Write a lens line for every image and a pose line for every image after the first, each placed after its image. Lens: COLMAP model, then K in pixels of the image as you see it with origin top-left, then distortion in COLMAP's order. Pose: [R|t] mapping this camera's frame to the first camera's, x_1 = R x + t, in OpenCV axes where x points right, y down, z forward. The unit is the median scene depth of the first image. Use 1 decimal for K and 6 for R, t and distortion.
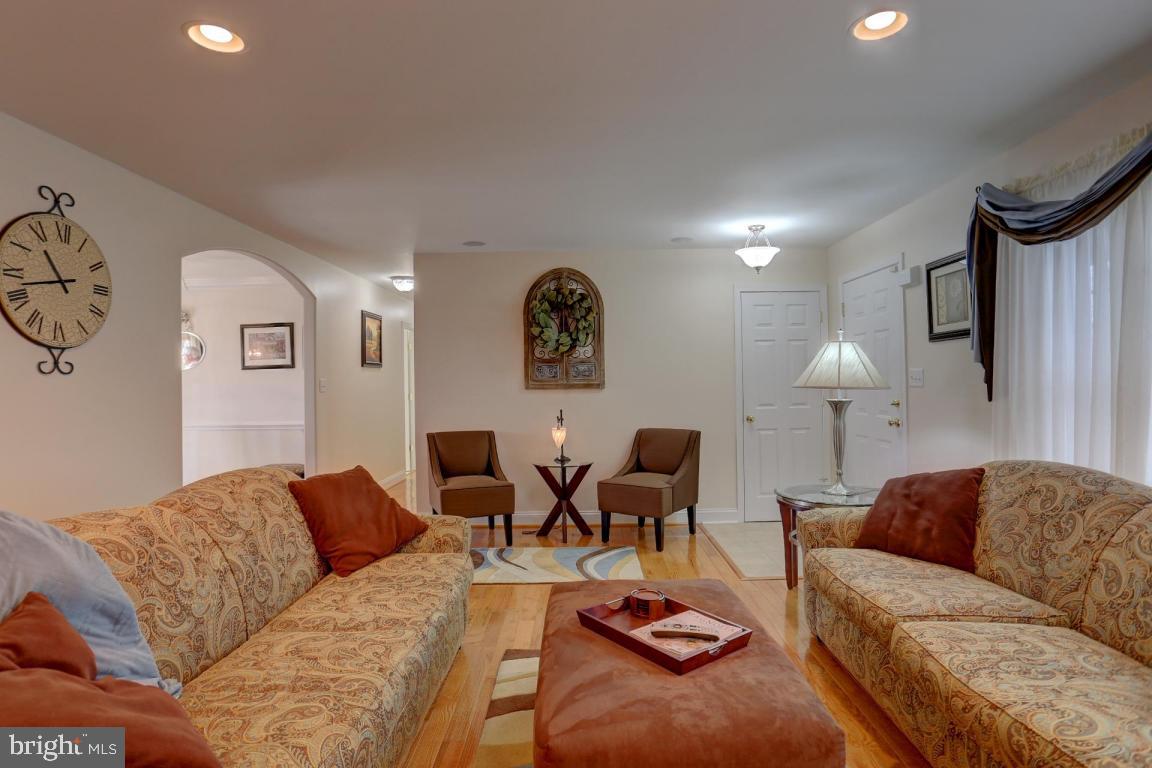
lens RADIAL K [[593.6, 0, 579.8], [0, 593.6, 378.2], [0, 0, 1]] dist [-0.066578, 0.027574]
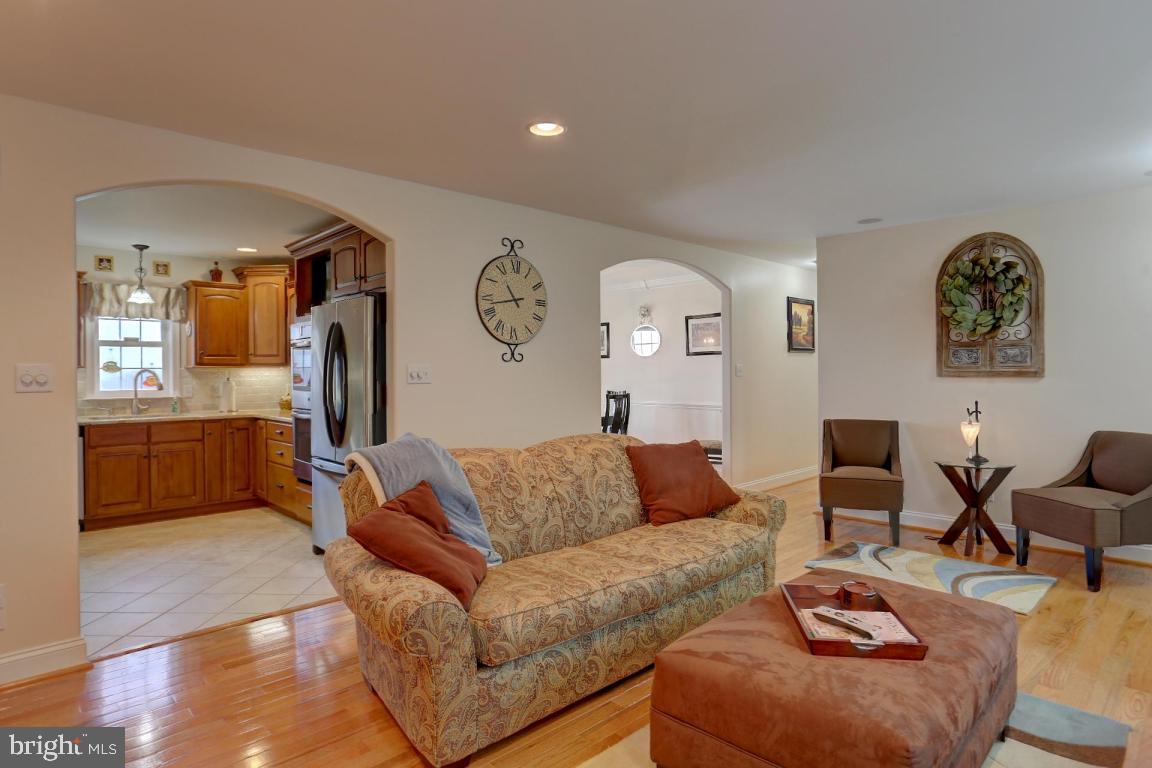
lens RADIAL K [[629.3, 0, 593.9], [0, 629.3, 378.0], [0, 0, 1]] dist [-0.042107, 0.006806]
pose [[0.714683, 0.018800, -0.699196, 0.300402], [-0.000652, 0.999656, 0.026212, -0.005988], [0.699449, -0.018277, 0.714449, -0.026100]]
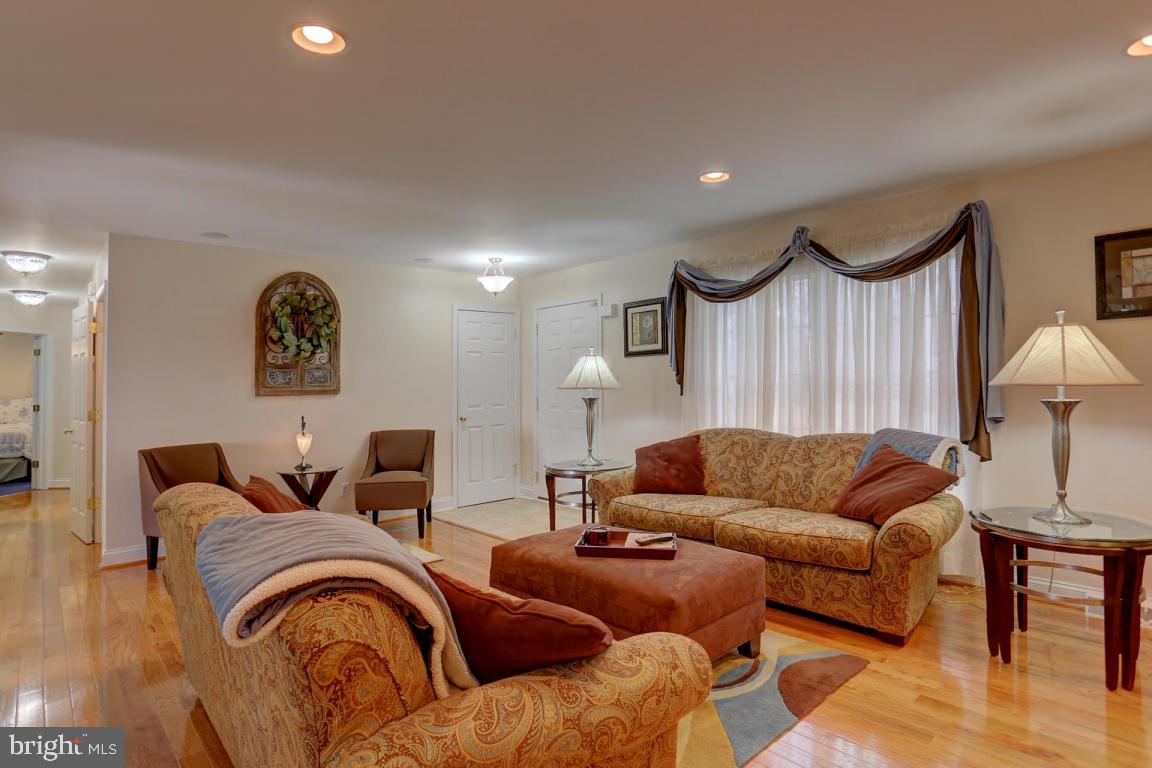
lens RADIAL K [[593.6, 0, 564.9], [0, 593.6, 383.3], [0, 0, 1]] dist [-0.066578, 0.027574]
pose [[0.751818, -0.004655, 0.659354, -0.532812], [0.009224, 0.999951, -0.003458, 0.007915], [-0.659306, 0.008682, 0.751825, -0.021481]]
